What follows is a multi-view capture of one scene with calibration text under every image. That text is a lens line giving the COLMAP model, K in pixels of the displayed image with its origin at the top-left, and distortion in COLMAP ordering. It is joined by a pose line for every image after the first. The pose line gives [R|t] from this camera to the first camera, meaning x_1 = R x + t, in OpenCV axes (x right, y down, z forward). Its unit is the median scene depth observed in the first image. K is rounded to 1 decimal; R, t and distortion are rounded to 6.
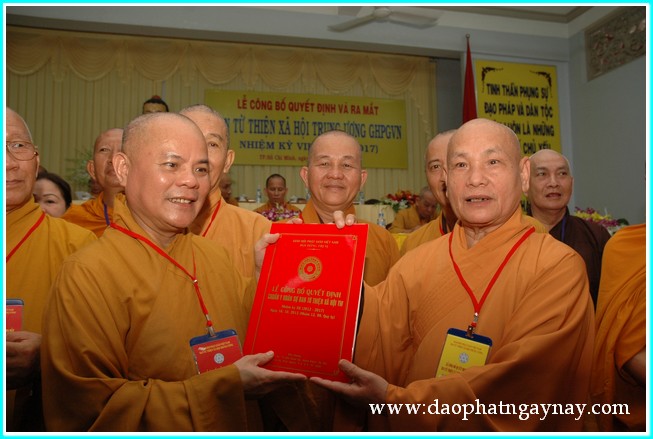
lens RADIAL K [[508.8, 0, 330.8], [0, 508.8, 221.1], [0, 0, 1]] dist [-0.158009, 0.161565]
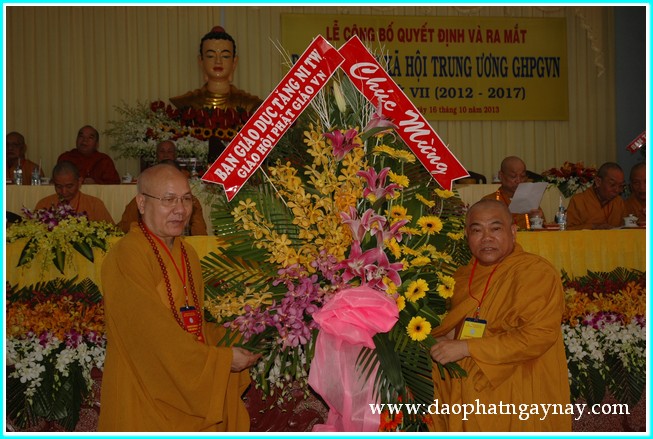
lens RADIAL K [[1010.4, 0, 327.9], [0, 1010.4, 229.8], [0, 0, 1]] dist [0.099605, 0.000000]
pose [[0.998980, -0.010826, -0.043827, -0.119892], [0.013032, 0.998646, 0.050359, -0.029316], [0.043222, -0.050879, 0.997769, -0.414568]]
